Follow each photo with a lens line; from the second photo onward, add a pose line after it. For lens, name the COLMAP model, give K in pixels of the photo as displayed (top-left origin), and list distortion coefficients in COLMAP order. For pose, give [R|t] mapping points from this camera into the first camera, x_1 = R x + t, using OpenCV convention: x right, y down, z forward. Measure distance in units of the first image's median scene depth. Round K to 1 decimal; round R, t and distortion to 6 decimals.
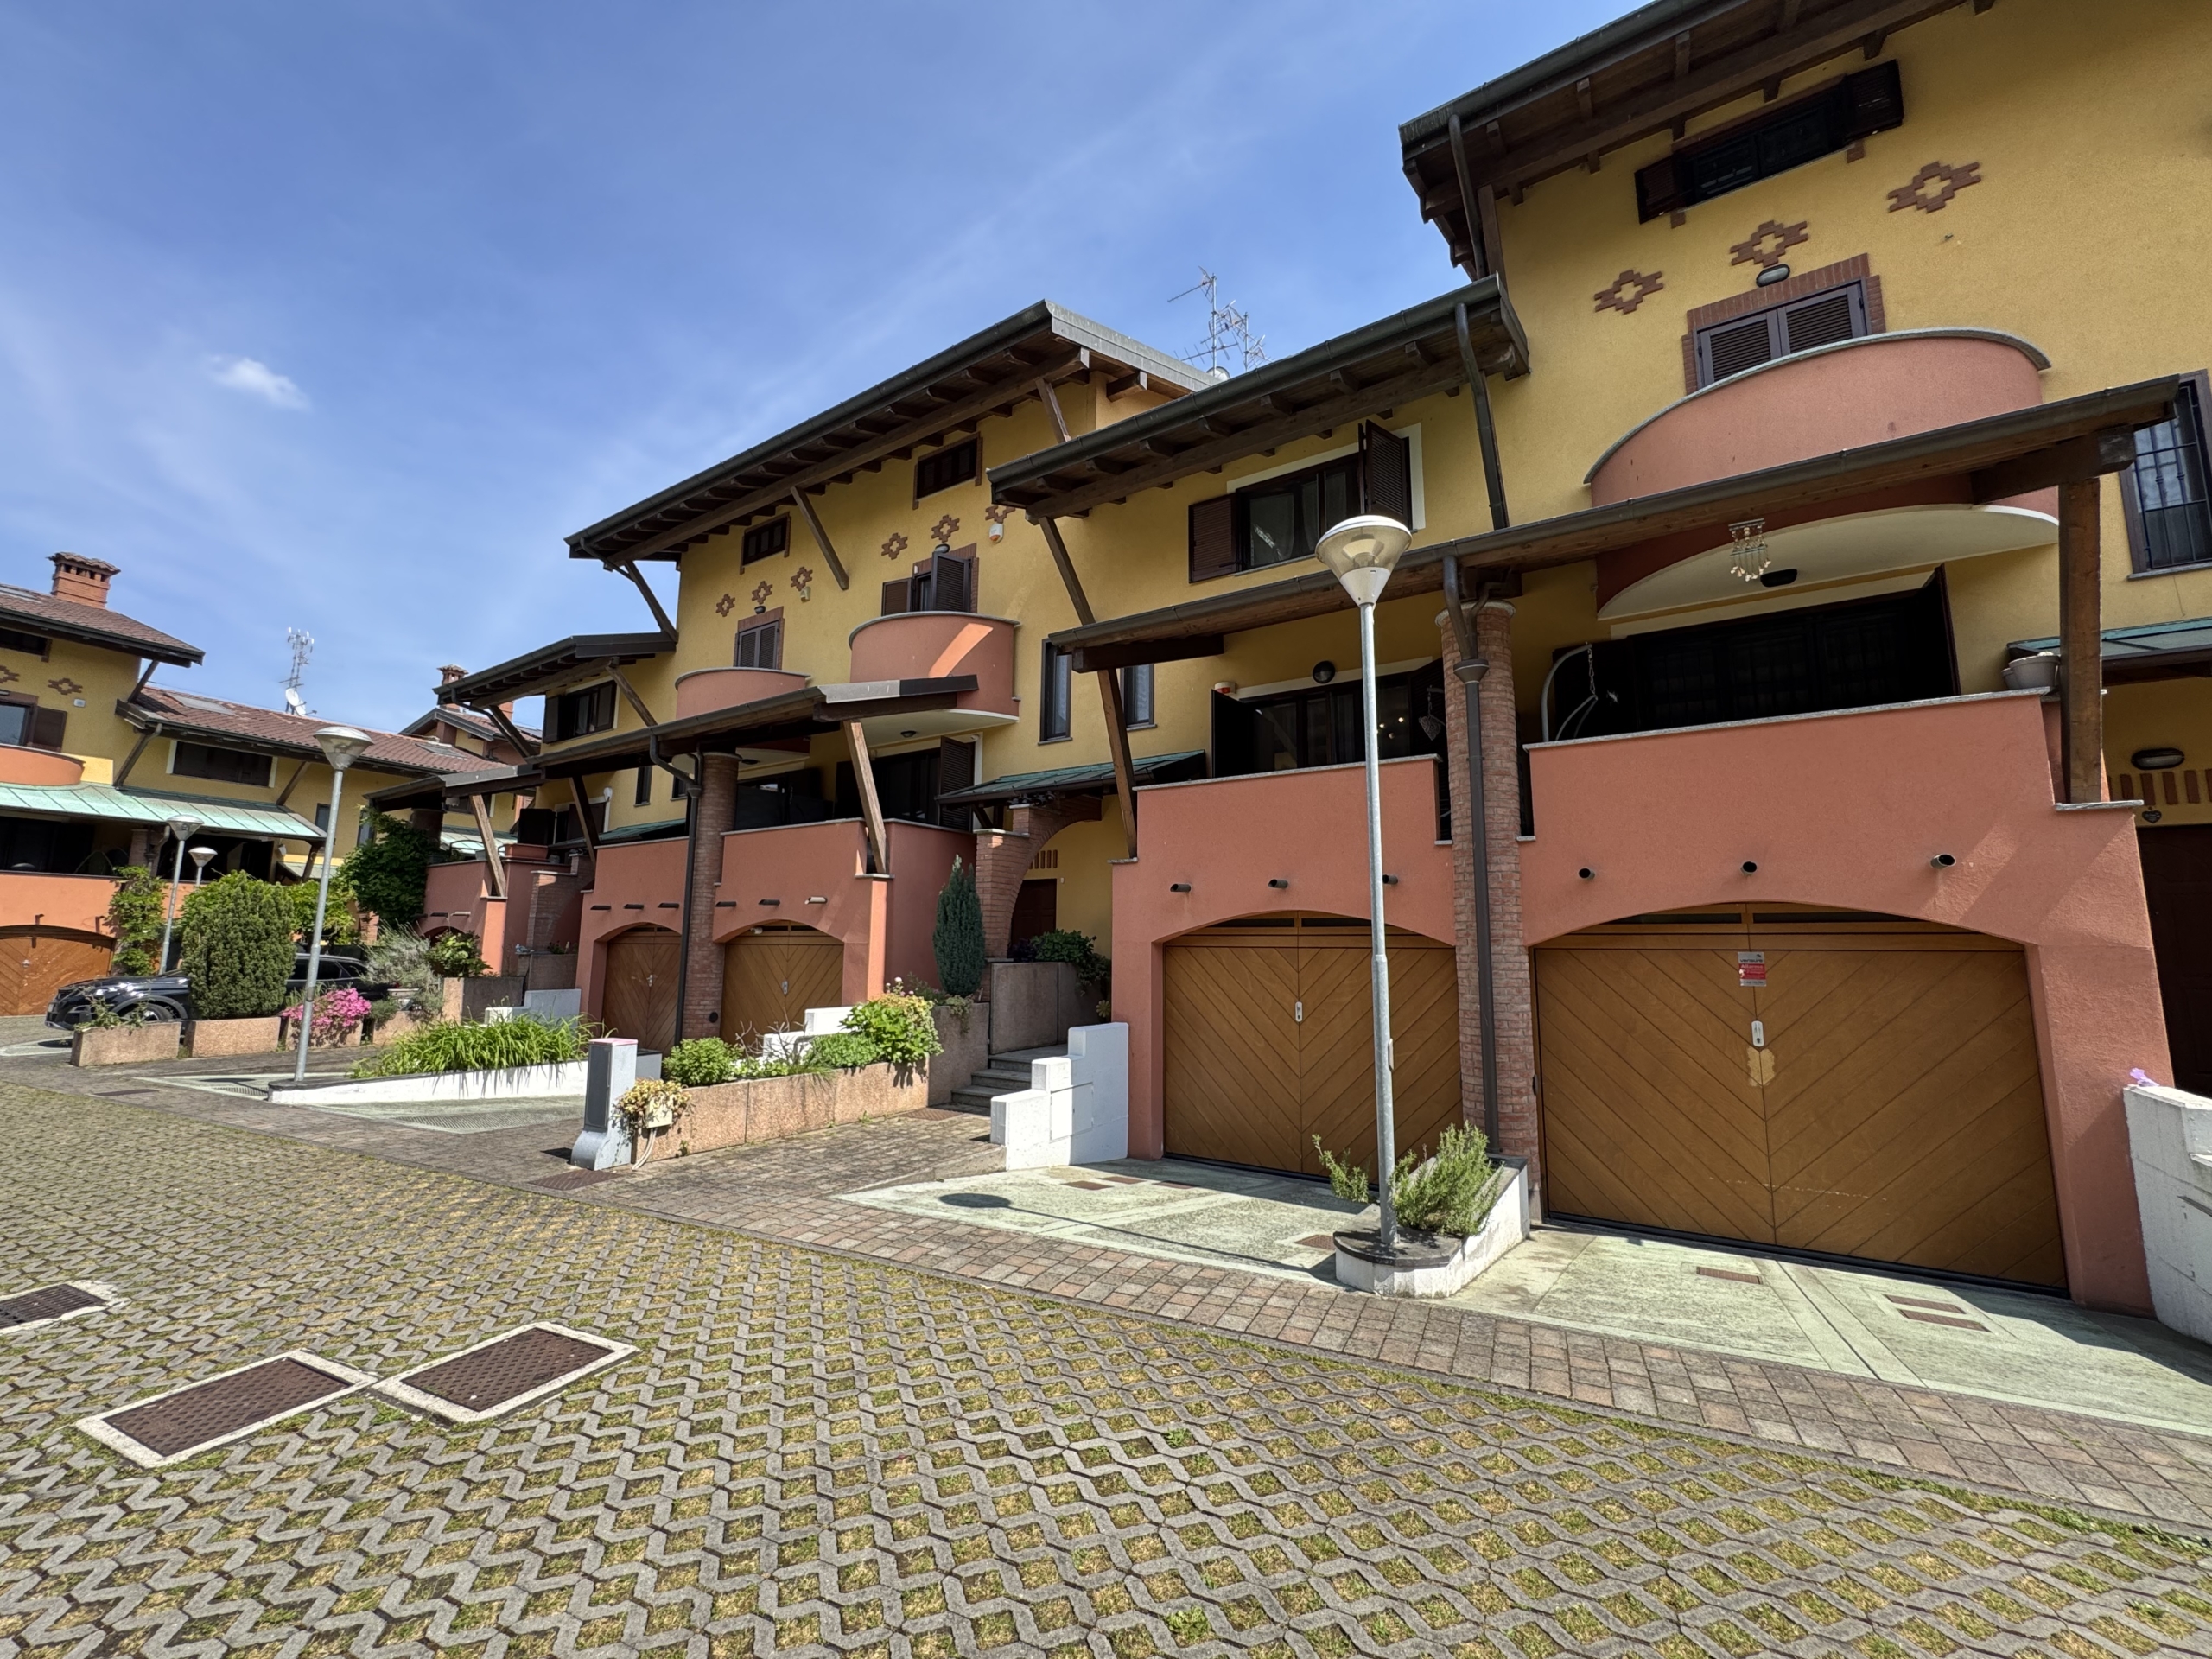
lens RADIAL K [[886.1, 0, 1104.9], [0, 886.1, 822.5], [0, 0, 1]] dist [-0.002705, 0.000705]
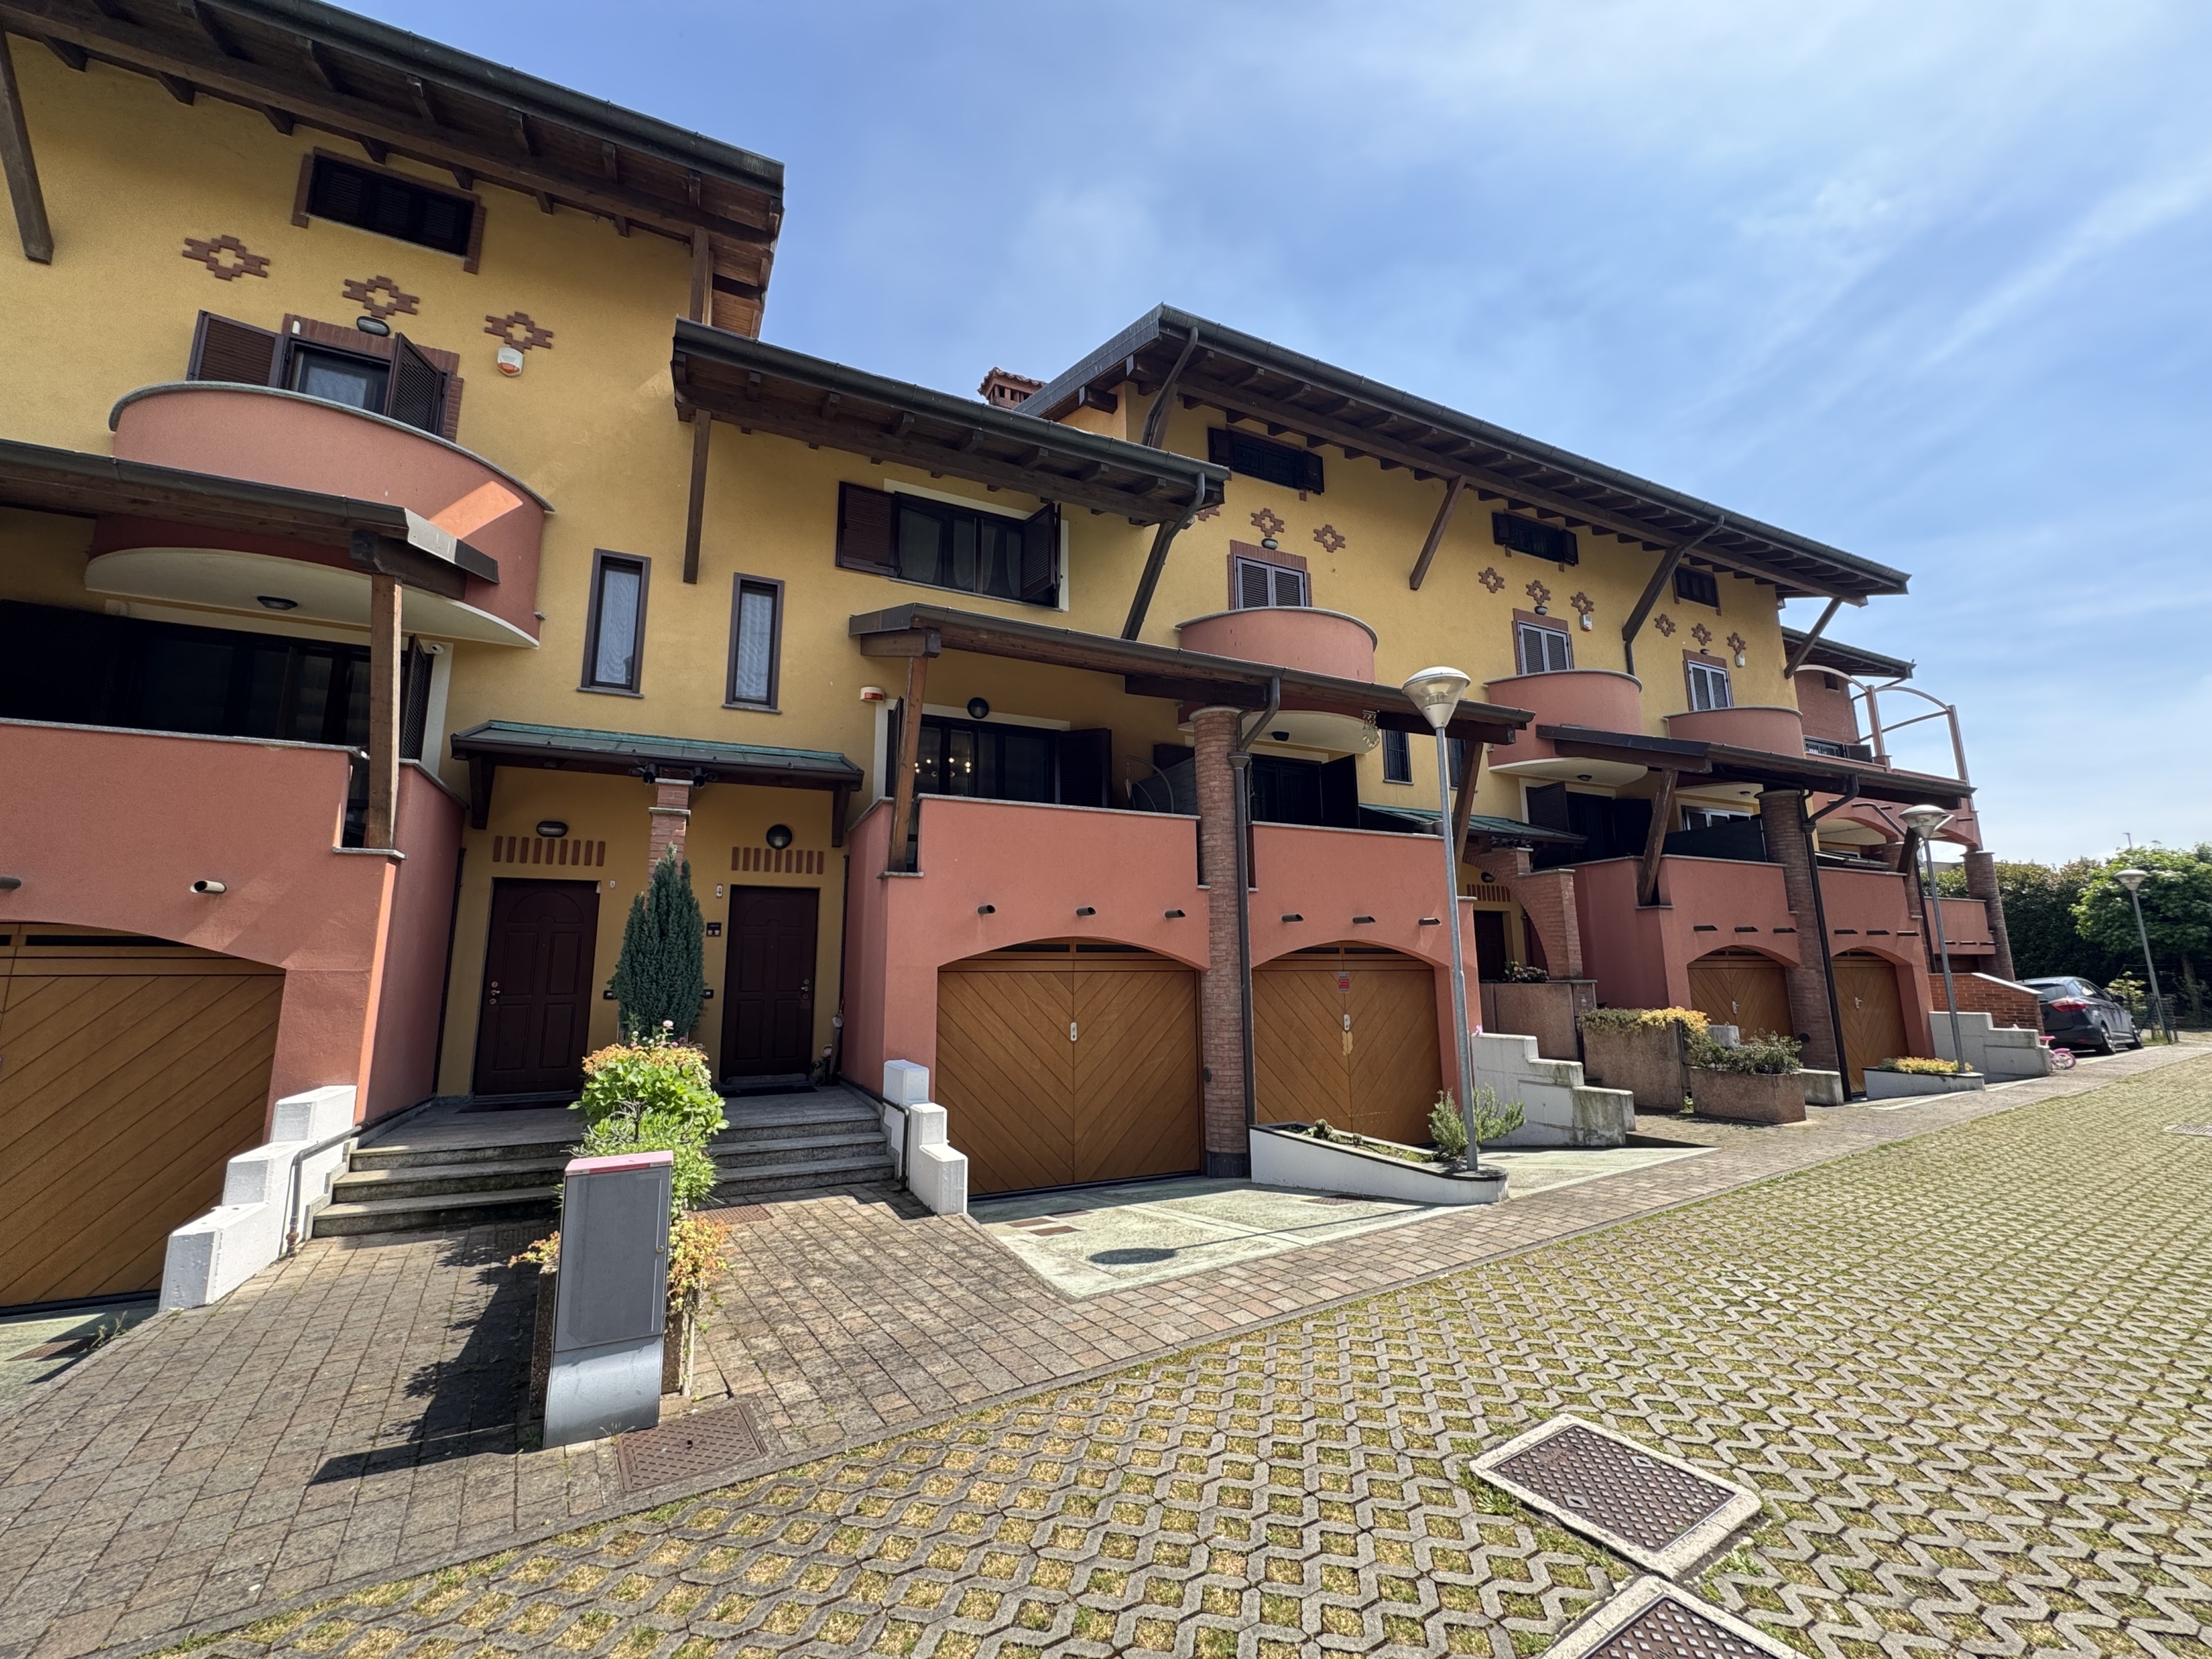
lens RADIAL K [[886.0, 0, 1105.3], [0, 886.0, 822.1], [0, 0, 1]] dist [-0.002964, 0.000769]
pose [[0.514215, 0.138143, 0.846463, -0.703253], [-0.108538, 0.989490, -0.095549, 0.061107], [-0.850766, -0.042740, 0.523804, 0.417734]]
